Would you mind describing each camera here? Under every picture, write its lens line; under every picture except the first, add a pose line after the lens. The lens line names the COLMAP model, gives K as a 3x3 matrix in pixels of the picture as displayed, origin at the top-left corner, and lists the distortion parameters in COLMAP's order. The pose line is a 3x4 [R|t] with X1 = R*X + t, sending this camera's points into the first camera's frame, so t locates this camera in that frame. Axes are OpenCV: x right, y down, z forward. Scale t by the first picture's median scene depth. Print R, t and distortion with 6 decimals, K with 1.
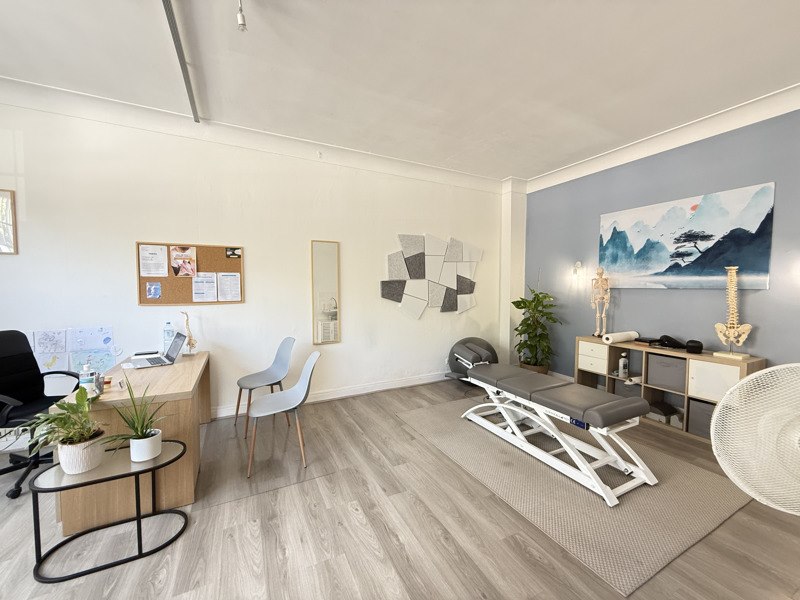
lens RADIAL K [[317.9, 0, 398.2], [0, 317.9, 299.7], [0, 0, 1]] dist [0.000097, -0.000002]
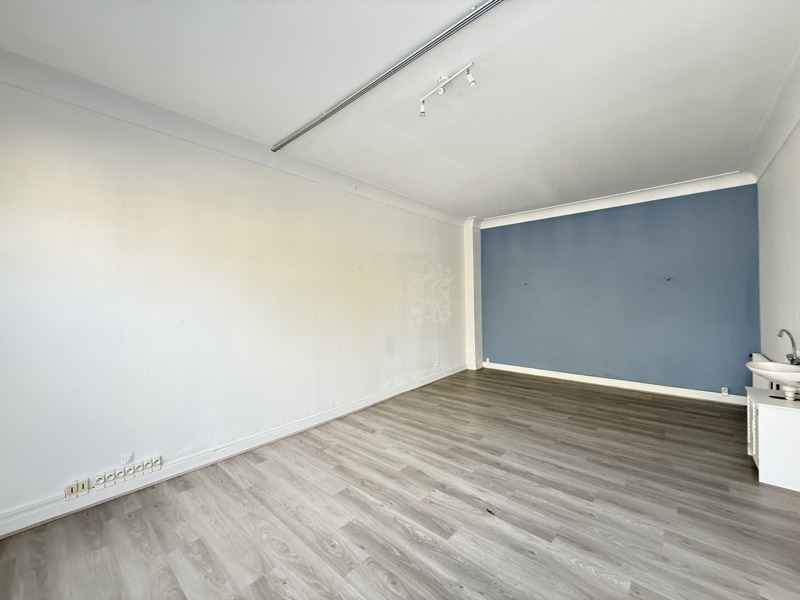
lens RADIAL K [[317.9, 0, 397.4], [0, 317.9, 298.0], [0, 0, 1]] dist [0.000097, -0.000002]
pose [[0.930794, -0.016147, 0.365187, -0.577799], [0.035120, 0.998353, -0.045373, -0.009994], [-0.363853, 0.055058, 0.929828, -0.091810]]
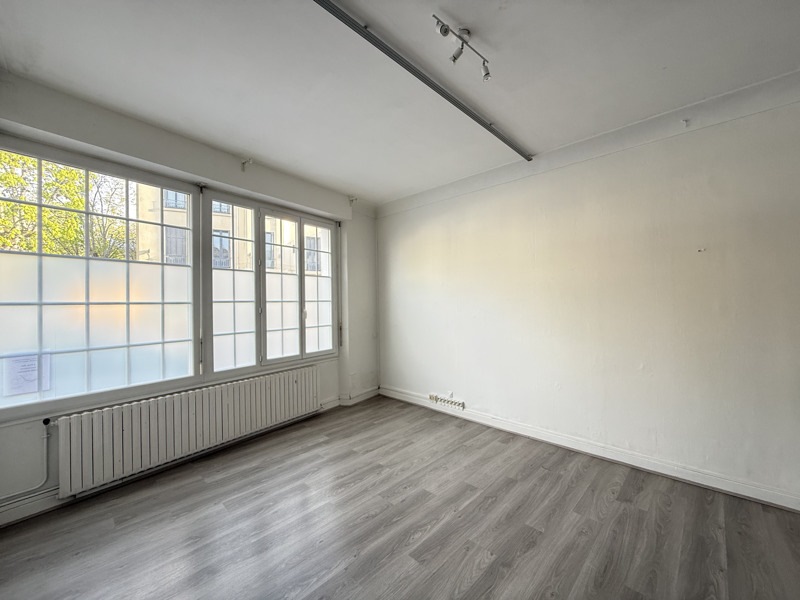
lens RADIAL K [[317.9, 0, 399.2], [0, 317.9, 303.4], [0, 0, 1]] dist [0.000097, -0.000002]
pose [[0.326775, -0.004425, -0.945092, 0.218772], [-0.031021, 0.999400, -0.015405, -0.033335], [0.944593, 0.034352, 0.326441, 0.209443]]
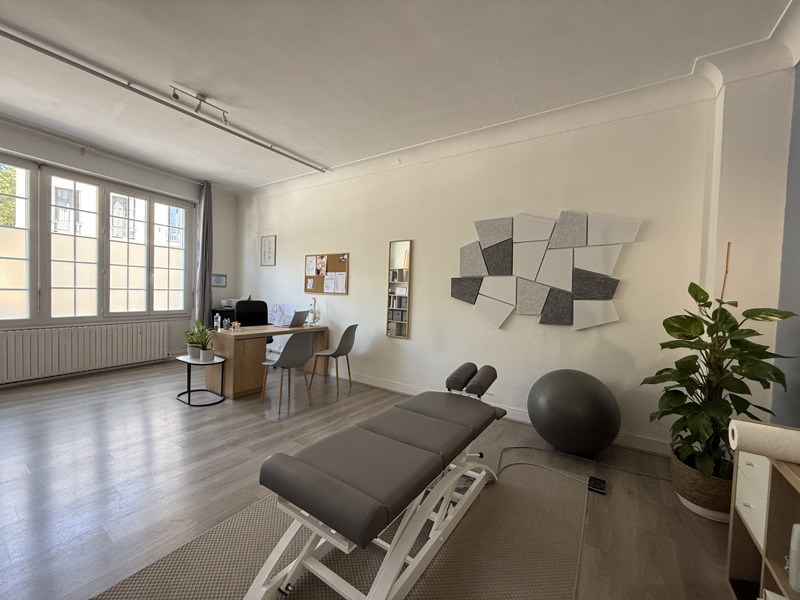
lens RADIAL K [[317.9, 0, 398.7], [0, 317.9, 302.8], [0, 0, 1]] dist [0.000097, -0.000002]
pose [[0.484577, 0.046461, -0.873514, 0.784683], [-0.074674, 0.997140, 0.011612, 0.011830], [0.871555, 0.059602, 0.486661, 0.549226]]
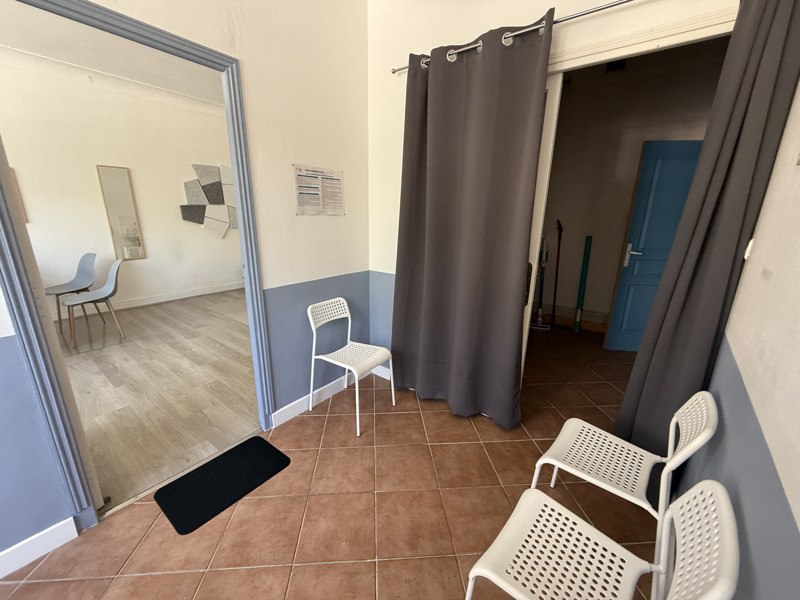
lens RADIAL K [[317.9, 0, 397.3], [0, 317.9, 299.9], [0, 0, 1]] dist [0.000097, -0.000002]
pose [[0.899908, -0.099734, 0.424522, 0.166126], [0.004245, 0.975453, 0.220167, 0.033827], [-0.436060, -0.196328, 0.878241, -0.562013]]
